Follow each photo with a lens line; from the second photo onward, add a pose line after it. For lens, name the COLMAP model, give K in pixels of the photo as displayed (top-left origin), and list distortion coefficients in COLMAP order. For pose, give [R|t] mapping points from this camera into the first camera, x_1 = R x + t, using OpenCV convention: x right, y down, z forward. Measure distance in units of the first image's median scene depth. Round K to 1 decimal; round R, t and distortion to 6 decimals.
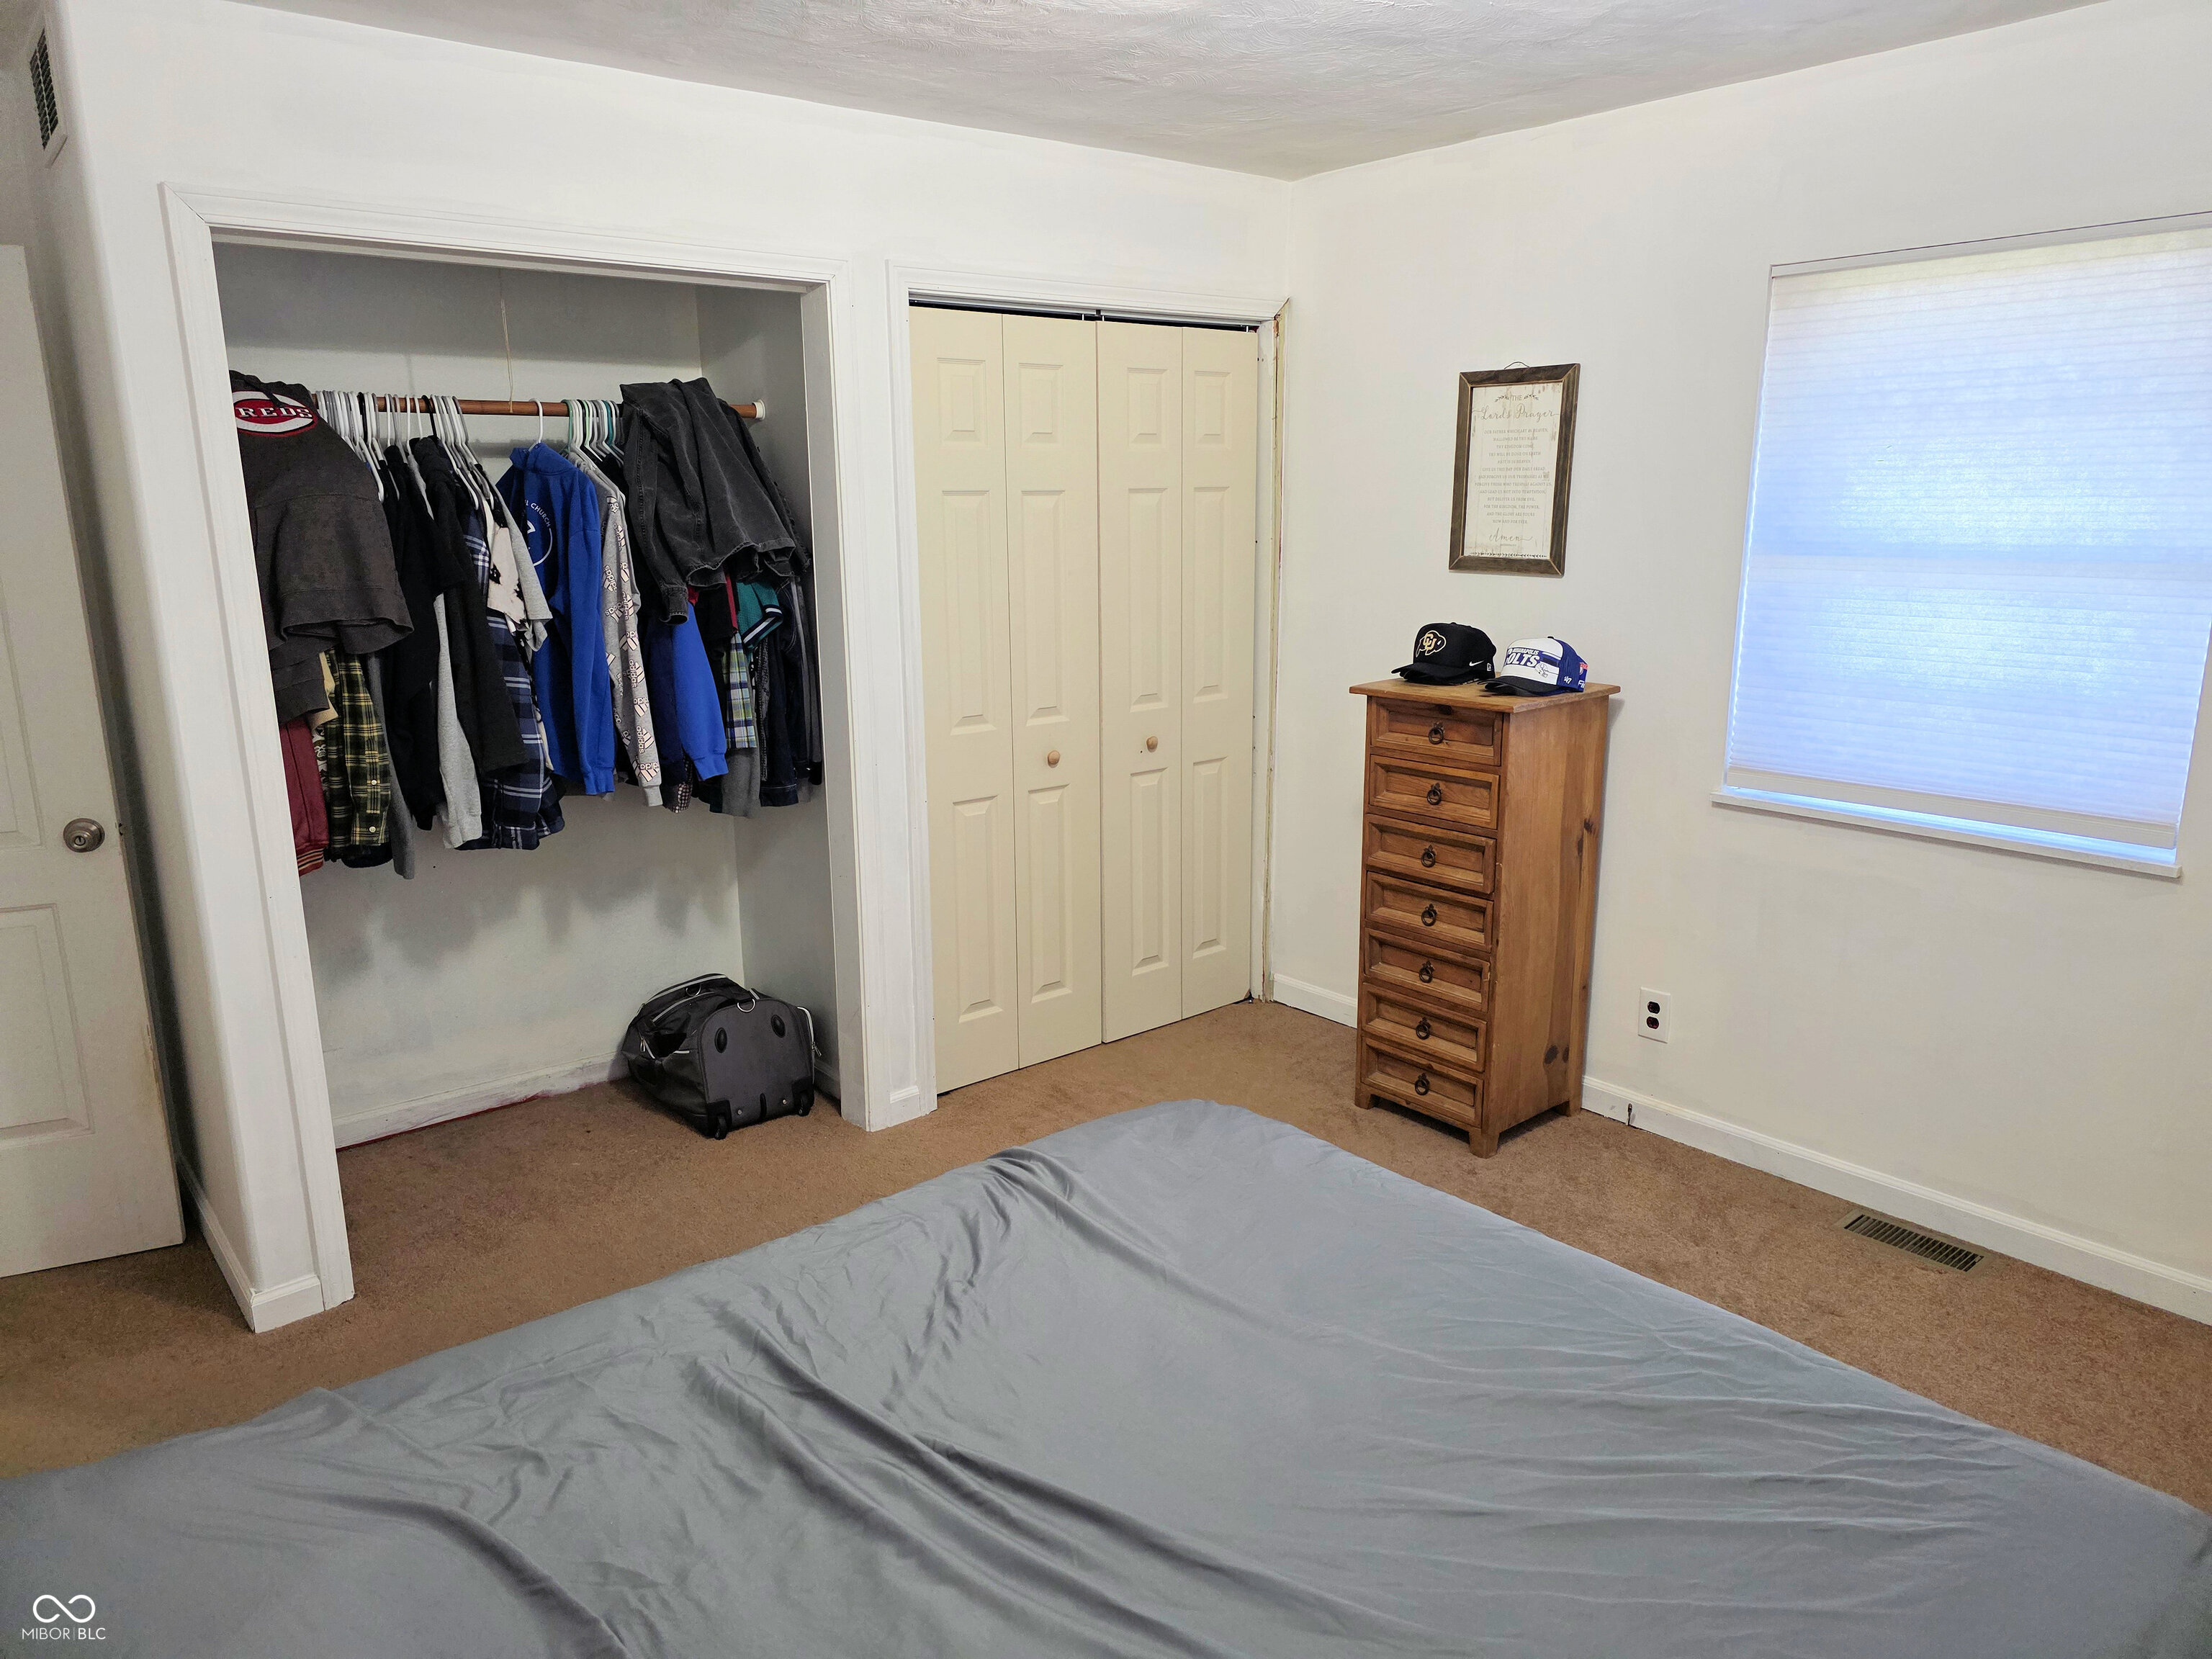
lens RADIAL K [[1496.0, 0, 1104.2], [0, 1496.0, 831.3], [0, 0, 1]] dist [0.052206, -0.033940]
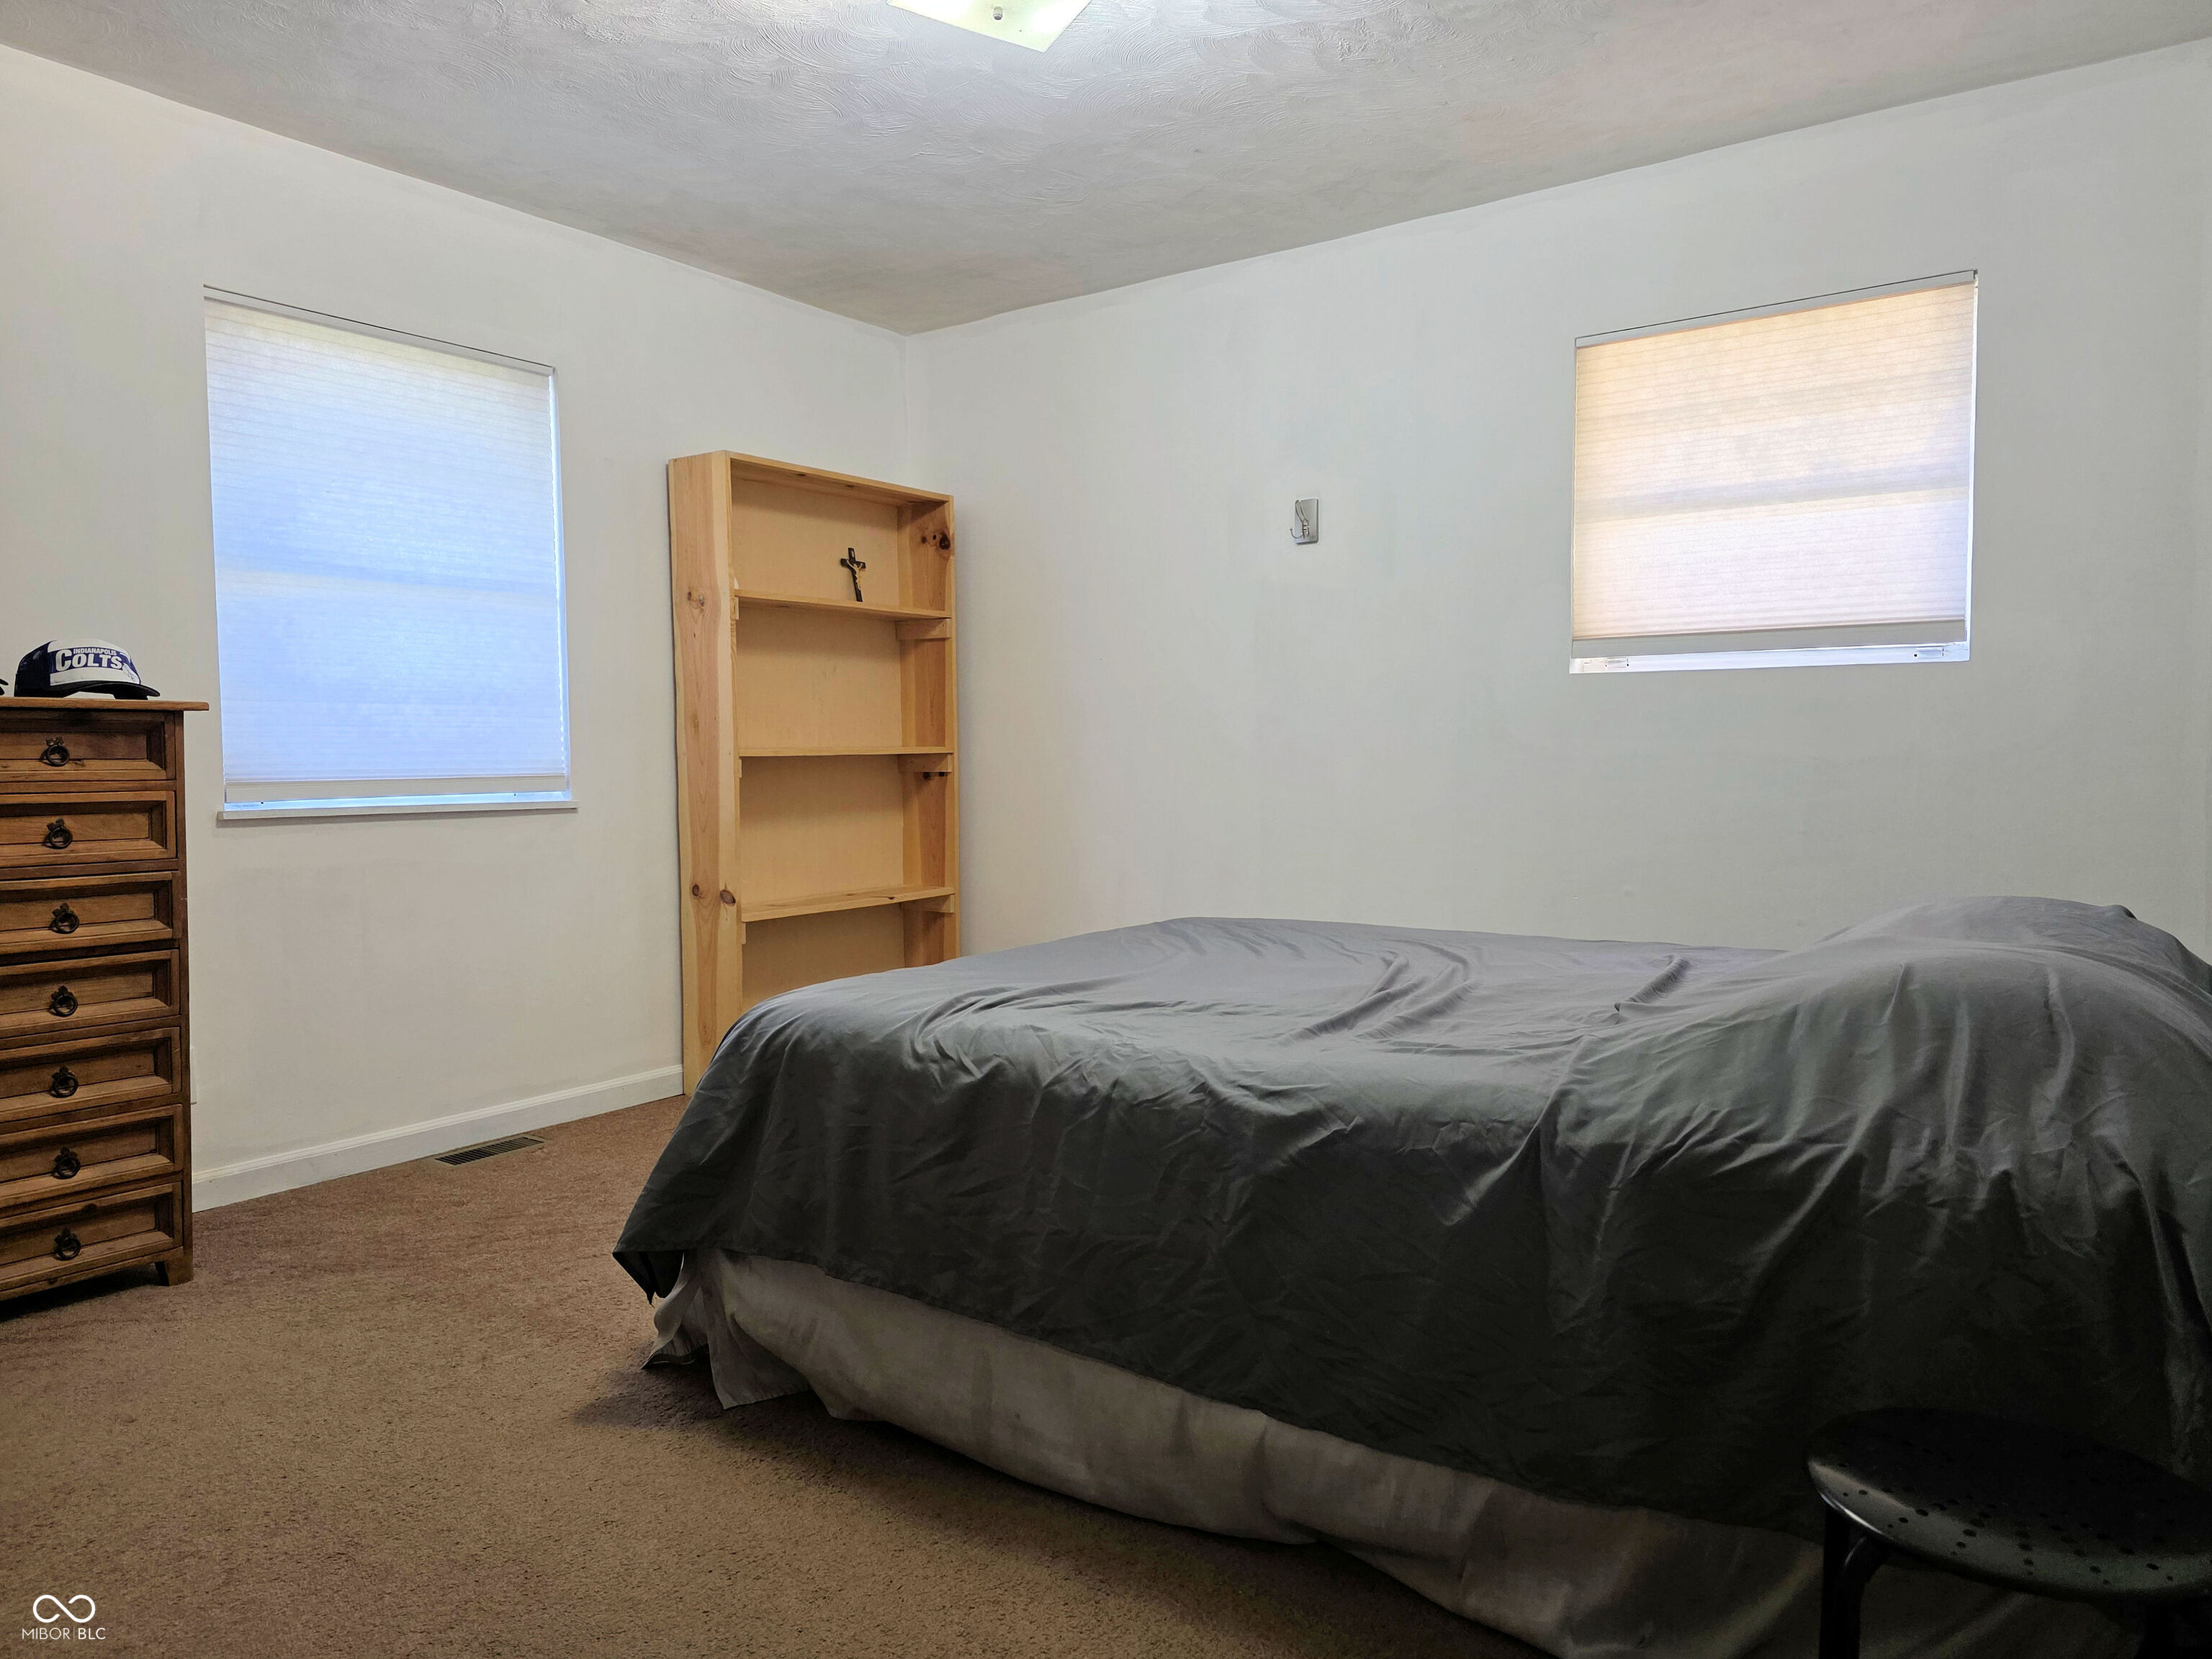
lens RADIAL K [[1496.0, 0, 1104.5], [0, 1496.0, 826.4], [0, 0, 1]] dist [0.052206, -0.033940]
pose [[-0.256879, -0.040280, 0.965604, -0.653829], [0.225933, 0.968942, 0.100524, 0.013112], [-0.939663, 0.243984, -0.239800, 0.695108]]
